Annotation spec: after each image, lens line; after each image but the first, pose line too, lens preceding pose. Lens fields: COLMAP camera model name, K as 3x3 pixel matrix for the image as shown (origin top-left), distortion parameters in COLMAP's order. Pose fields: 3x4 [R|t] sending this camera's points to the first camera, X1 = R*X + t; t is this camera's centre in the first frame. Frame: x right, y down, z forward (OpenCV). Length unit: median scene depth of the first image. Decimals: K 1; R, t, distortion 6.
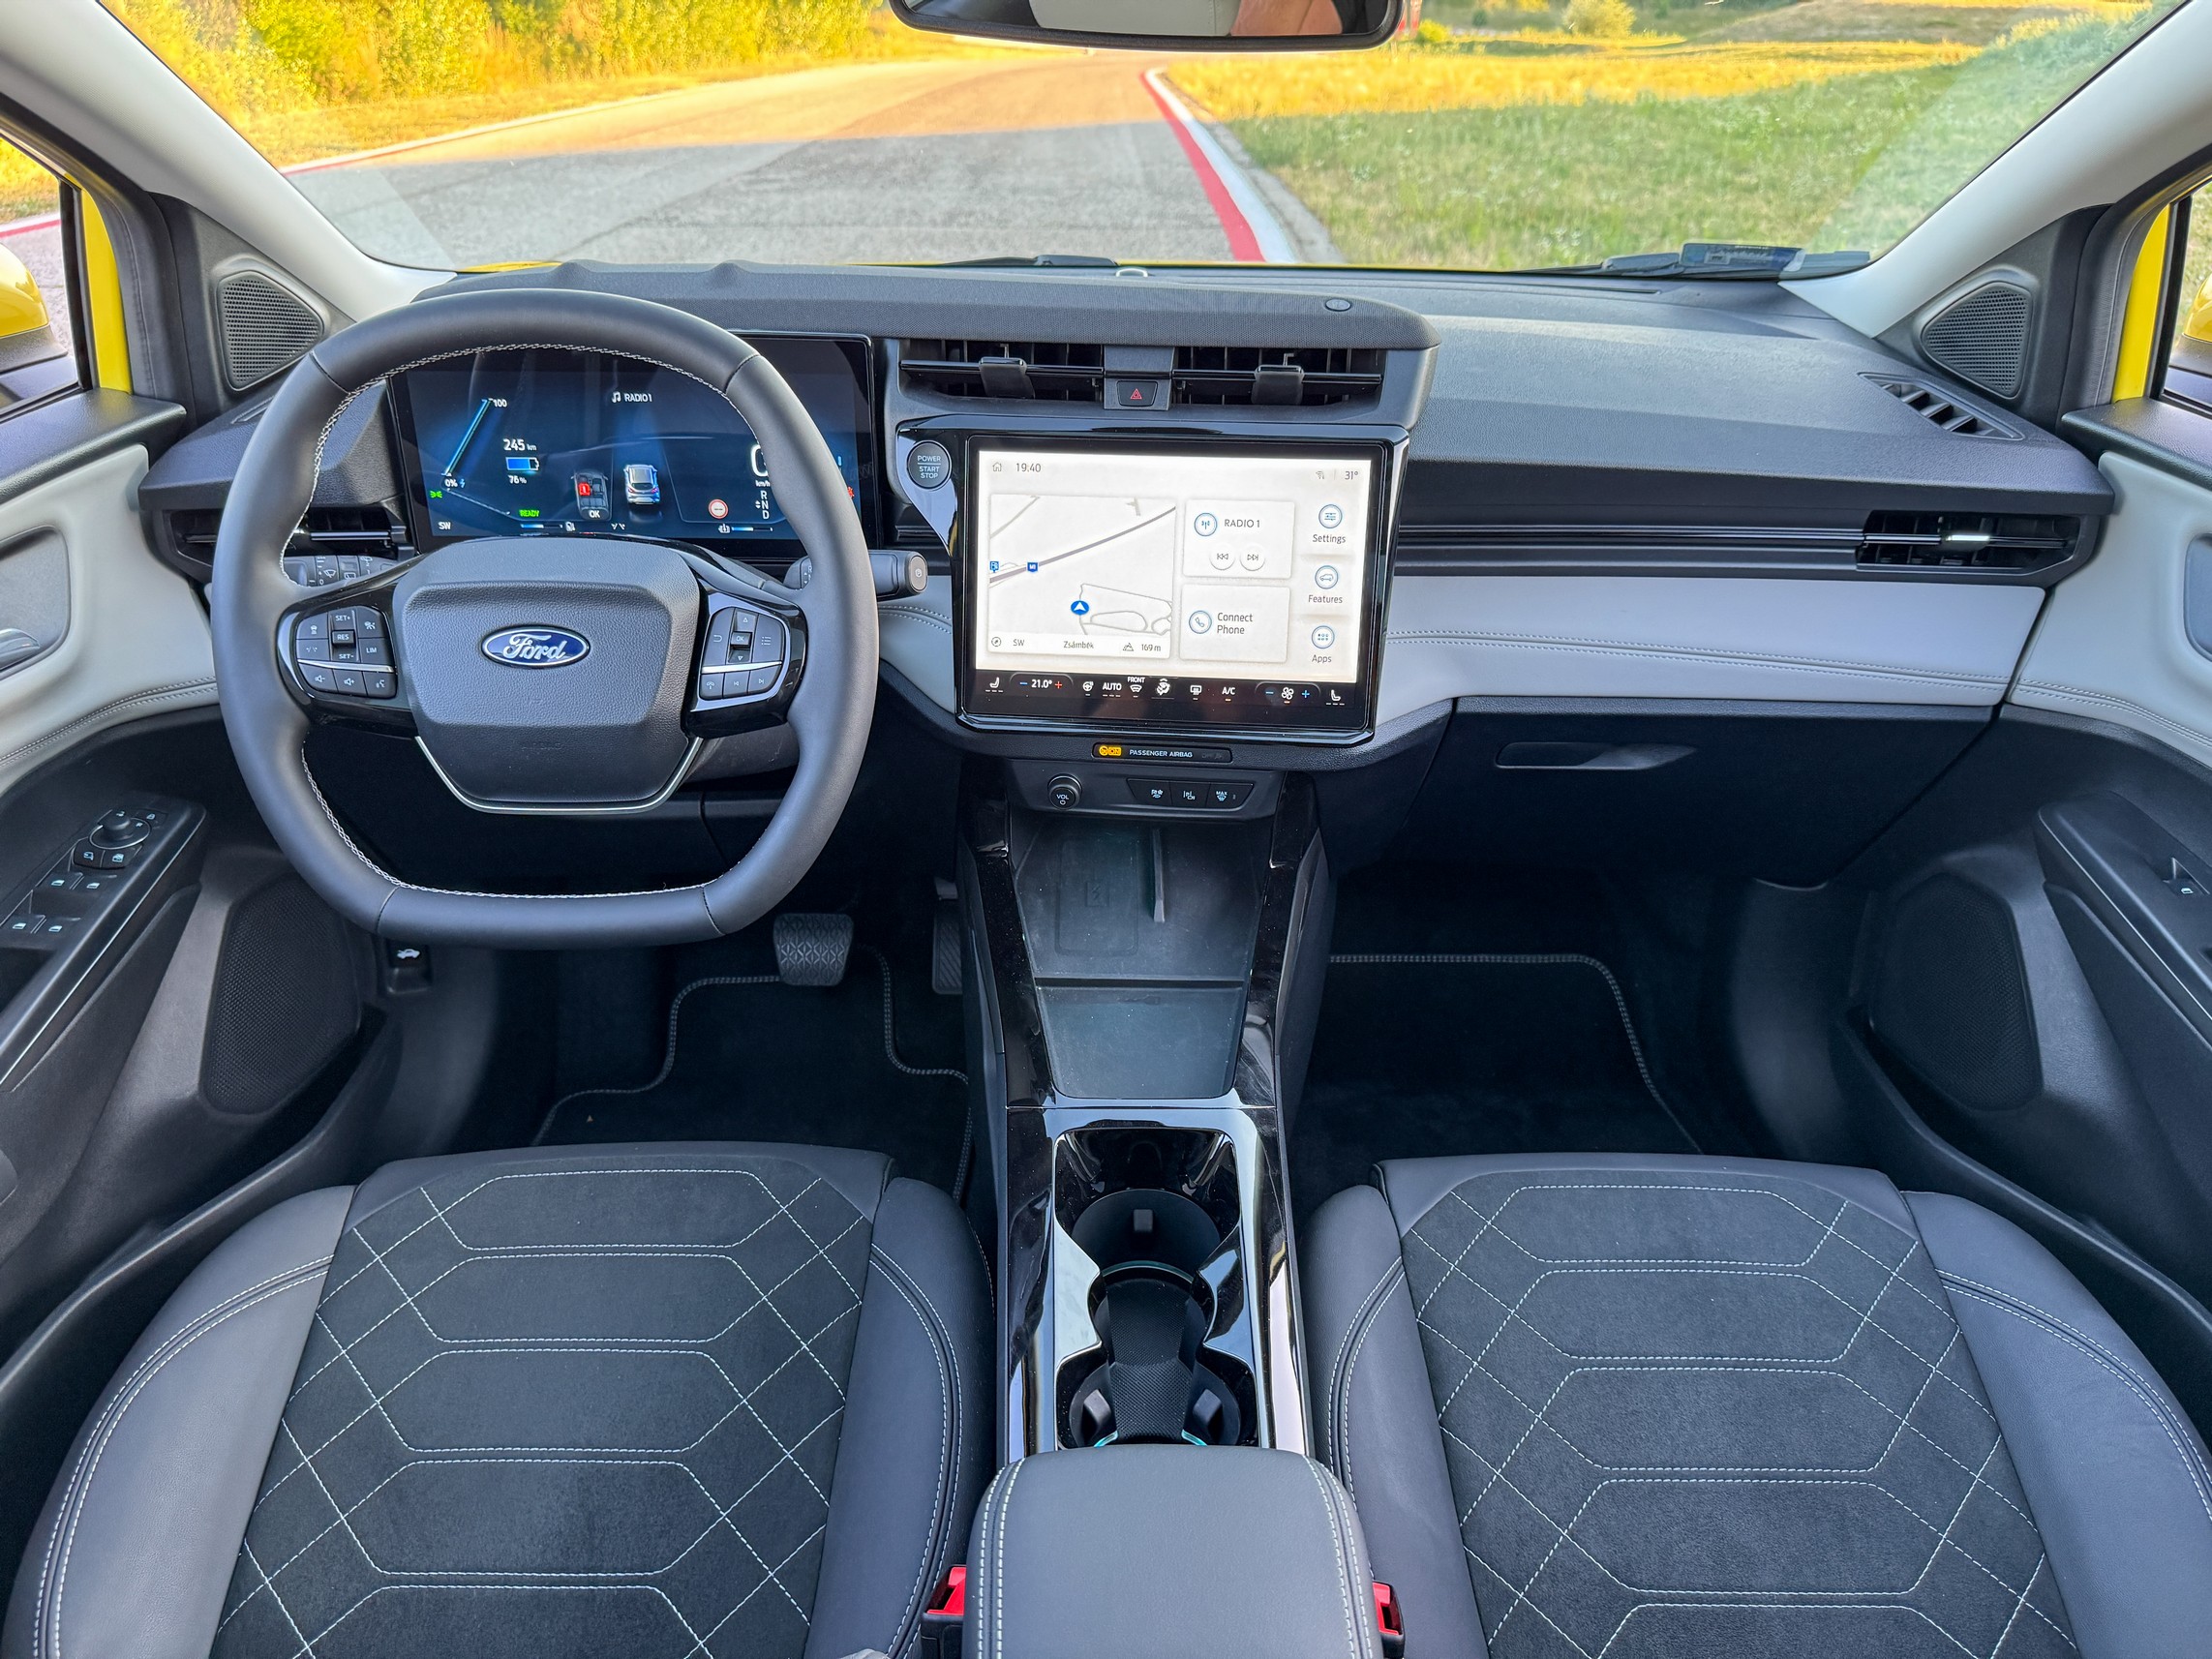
lens RADIAL K [[1555.7, 0, 1103.8], [0, 1555.7, 839.8], [0, 0, 1]] dist [0.135922, -0.243098]
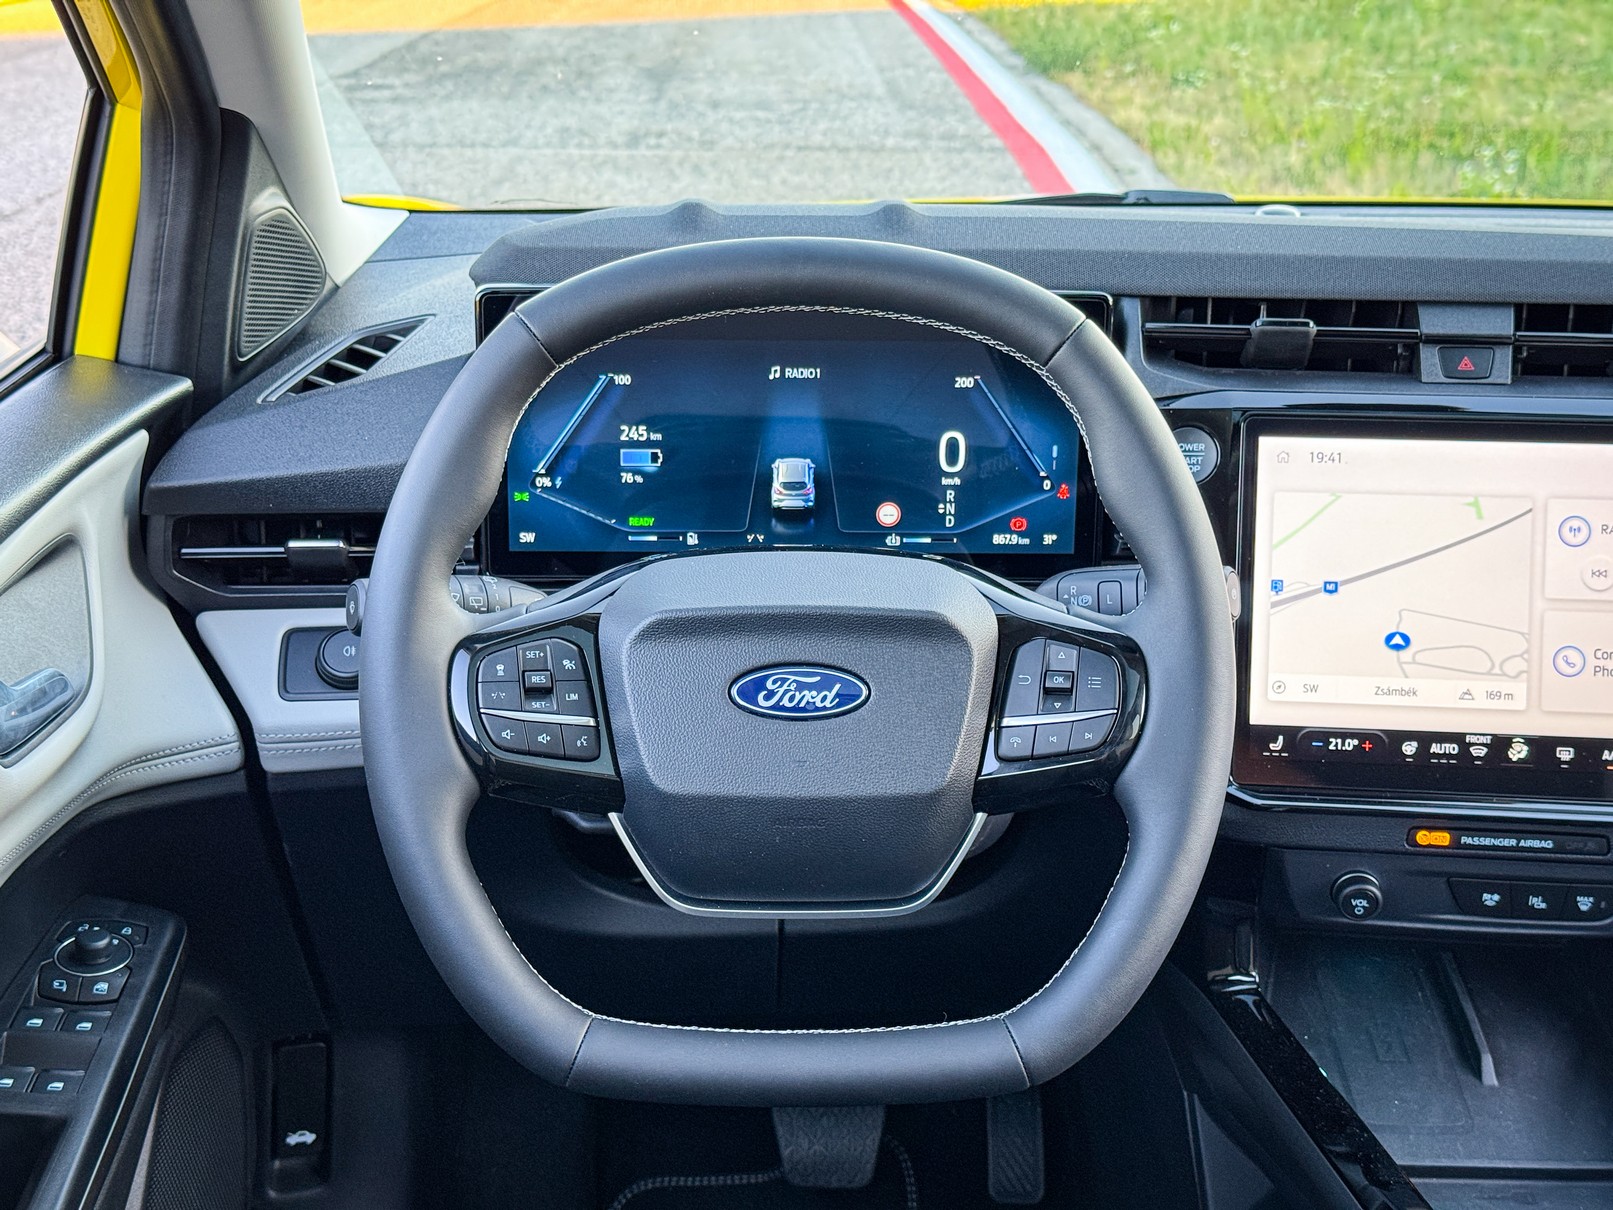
lens RADIAL K [[2268.7, 0, 806.5], [0, 2268.7, 605.0], [0, 0, 1]] dist [0.130138, 0.009264]
pose [[0.999968, 0.001167, 0.007970, -0.295765], [0.000218, 0.985158, -0.171649, 0.018767], [-0.008052, 0.171645, 0.985126, -0.061272]]
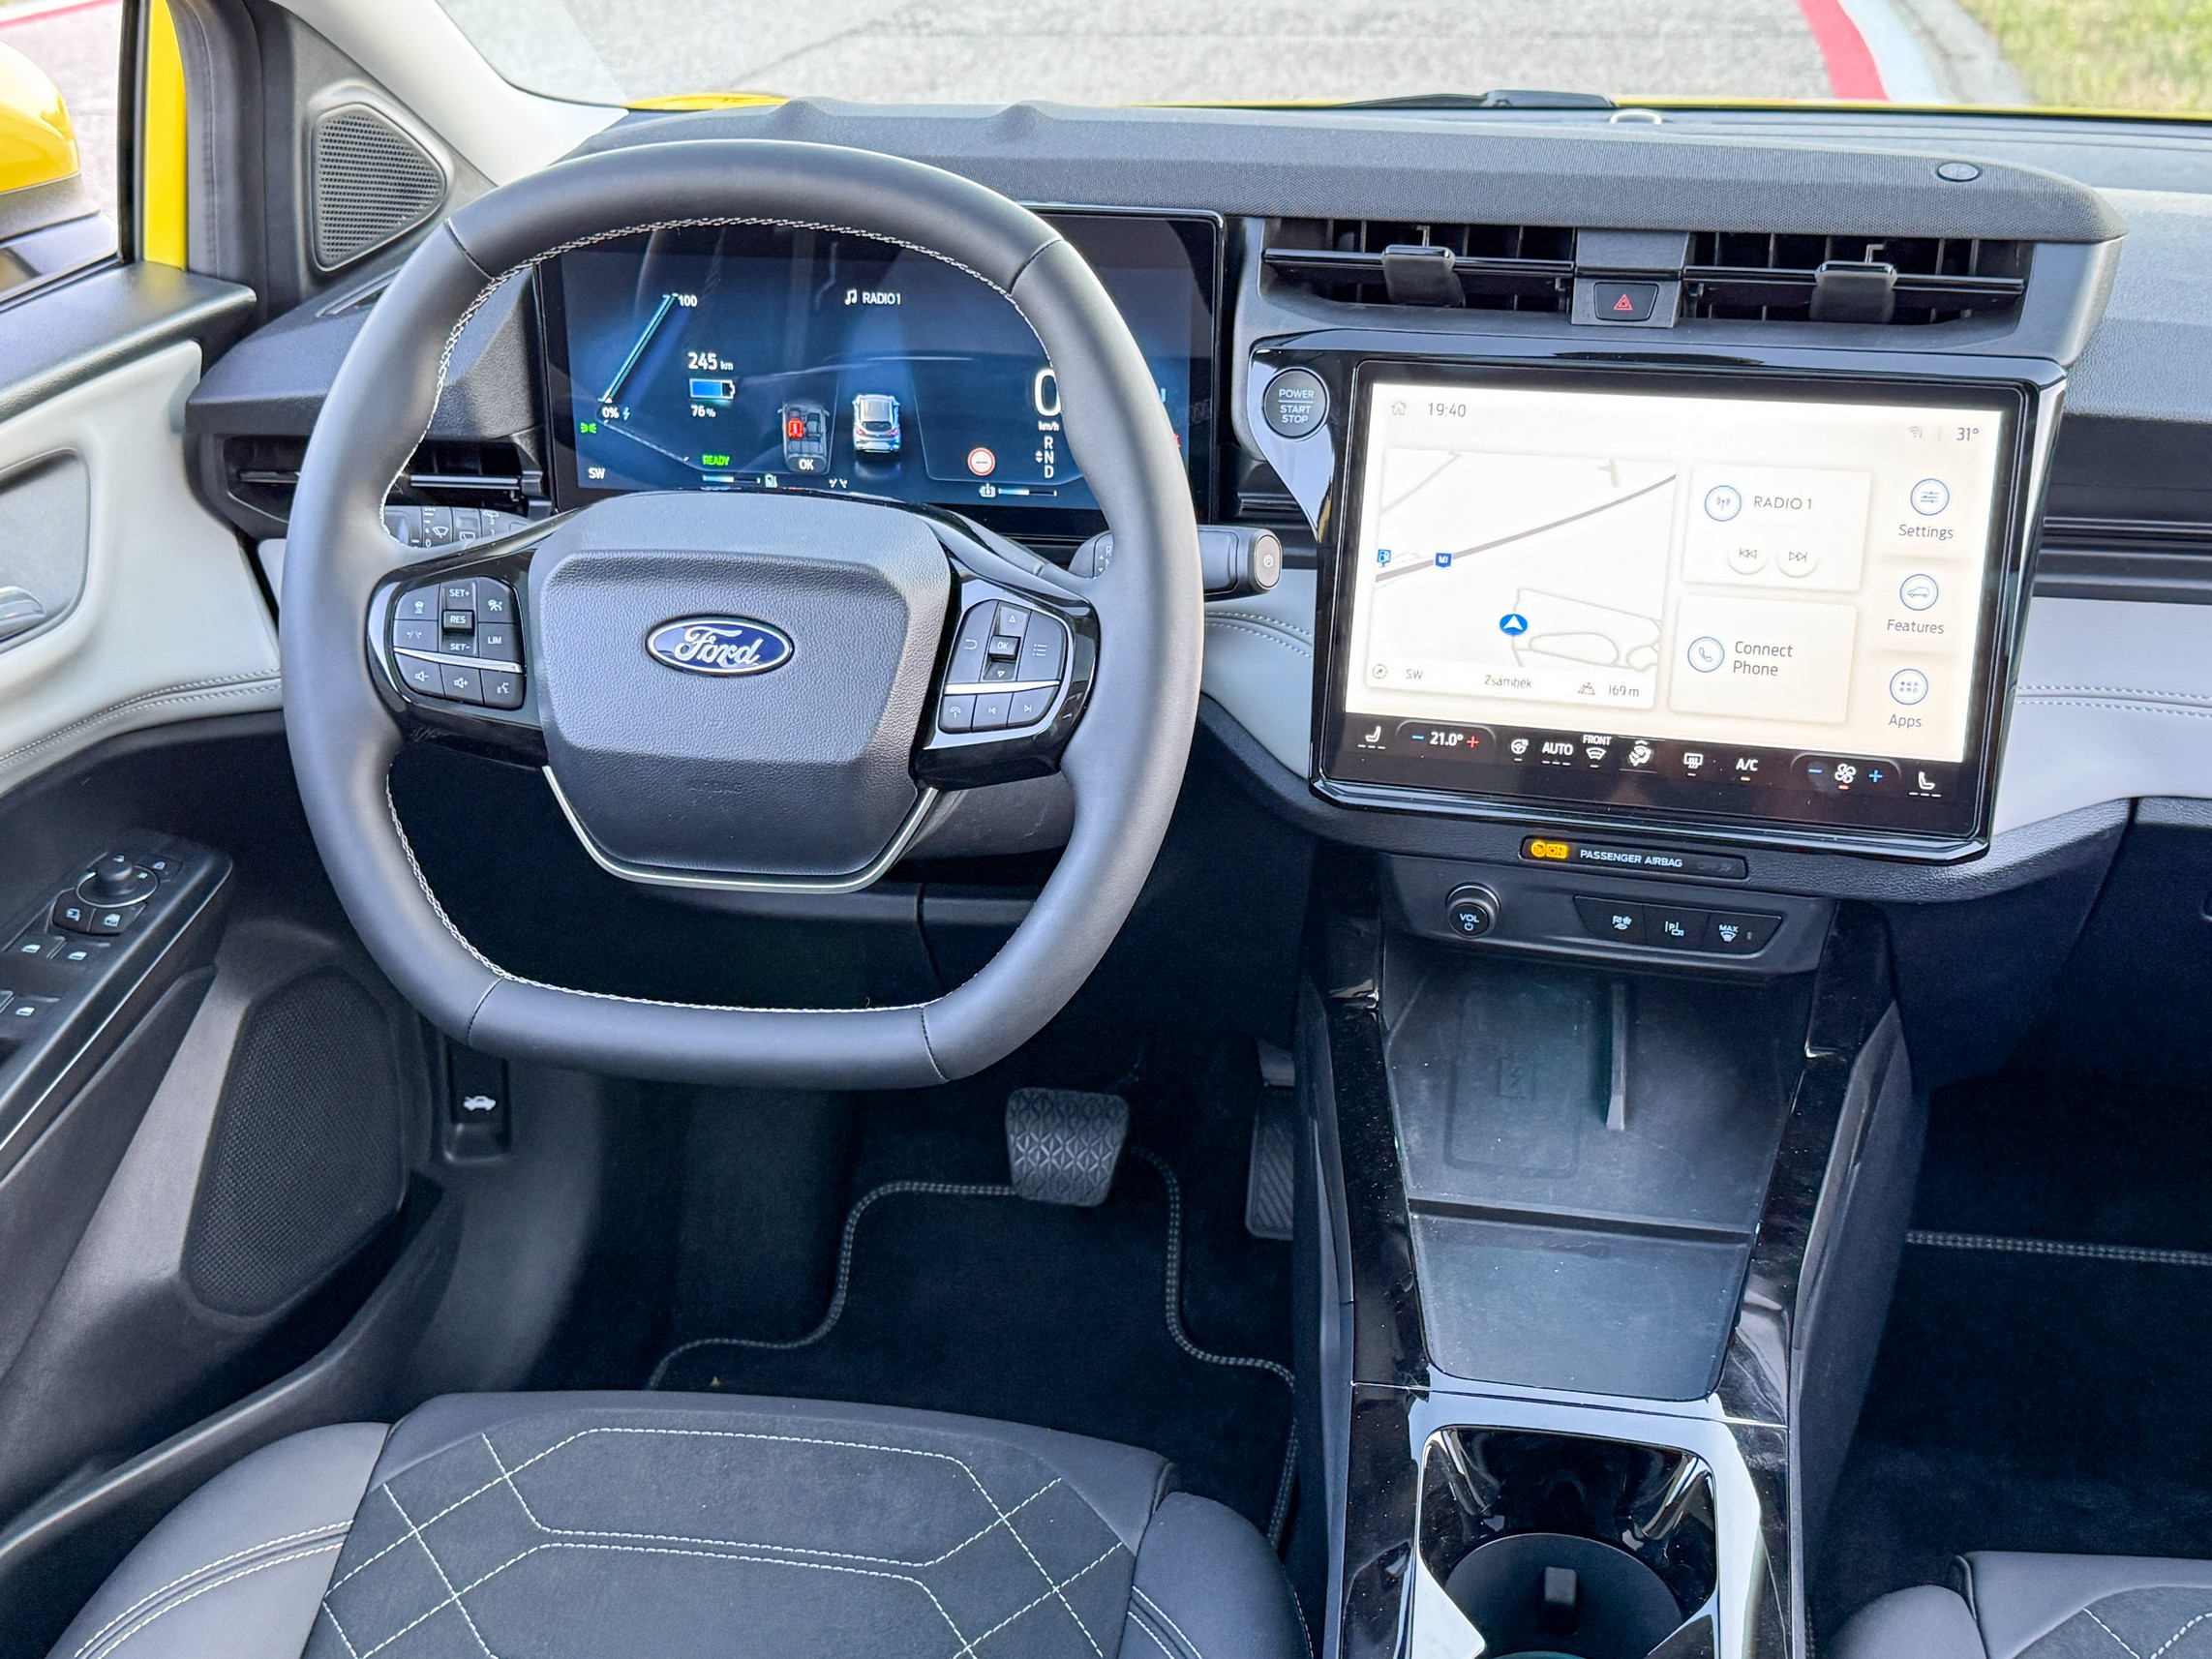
lens RADIAL K [[2607.8, 0, 1103.6], [0, 2607.8, 819.6], [0, 0, 1]] dist [0.217744, -0.593536]
pose [[0.983480, 0.055632, -0.172254, 0.009021], [-0.069482, 0.994726, -0.075445, 0.024210], [0.167148, 0.086167, 0.982159, -0.083823]]
